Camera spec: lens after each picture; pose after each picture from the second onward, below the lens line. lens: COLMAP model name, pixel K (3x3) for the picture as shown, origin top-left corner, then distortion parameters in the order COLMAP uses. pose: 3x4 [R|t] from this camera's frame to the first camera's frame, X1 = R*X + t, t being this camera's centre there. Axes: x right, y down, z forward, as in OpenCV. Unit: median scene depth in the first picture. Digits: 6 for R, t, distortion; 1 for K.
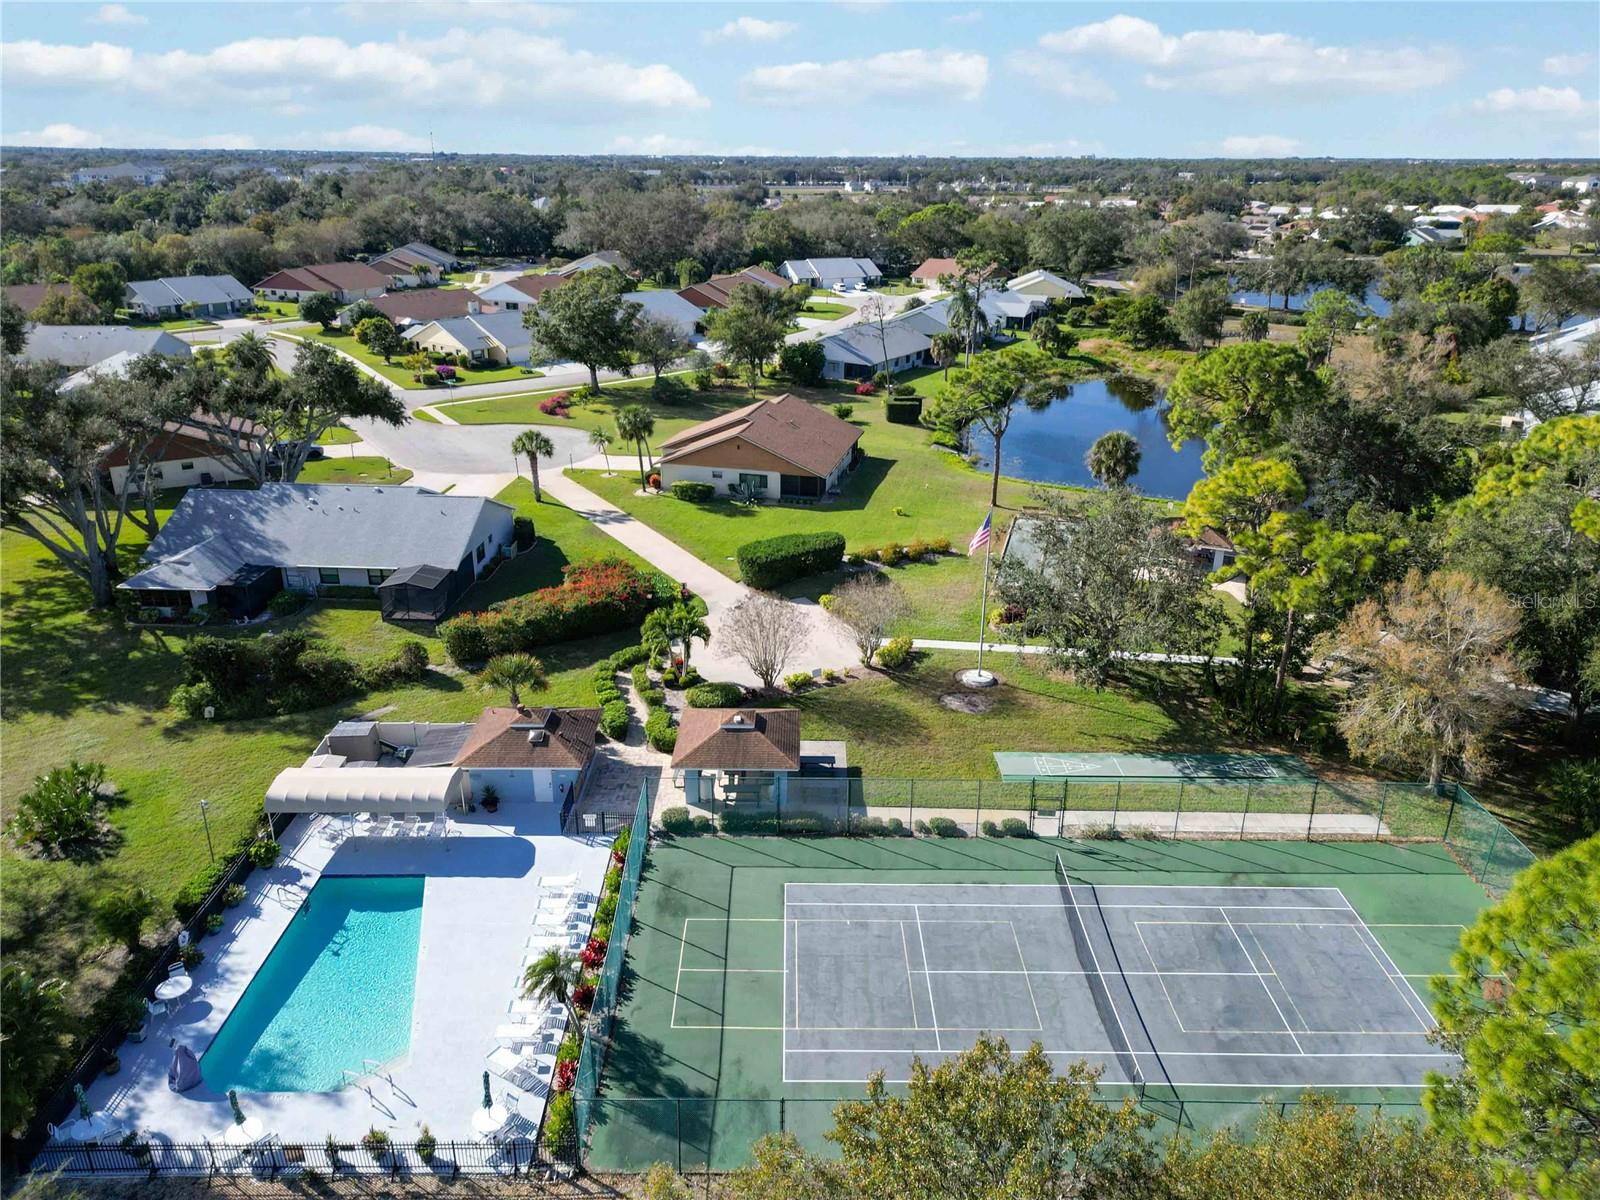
lens RADIAL K [[1124.9, 0, 792.8], [0, 1124.9, 594.7], [0, 0, 1]] dist [0.060282, -0.050295]
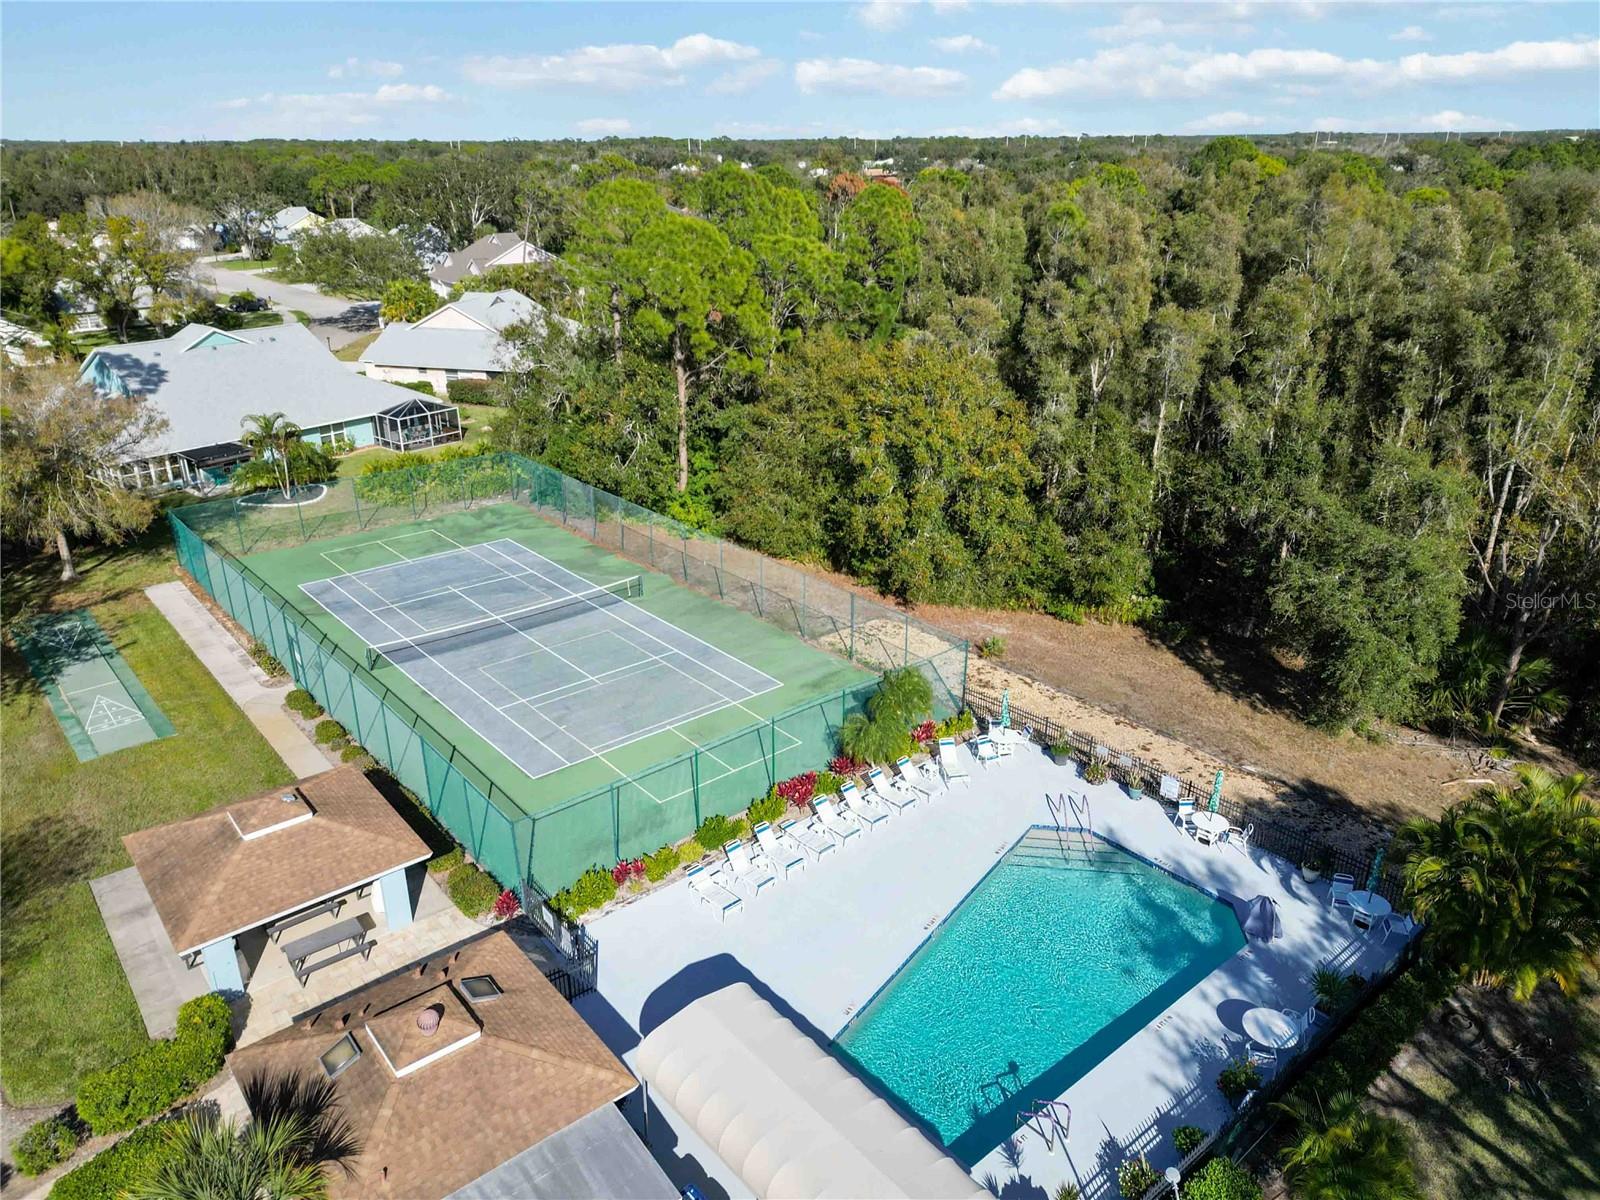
lens RADIAL K [[1113.5, 0, 800.0], [0, 1113.5, 600.0], [0, 0, 1]] dist [0.072533, -0.086238]
pose [[-0.644477, -0.293419, 0.706084, -0.640663], [0.278822, 0.769672, 0.574338, -0.235095], [-0.711975, 0.567019, -0.414224, 1.124010]]
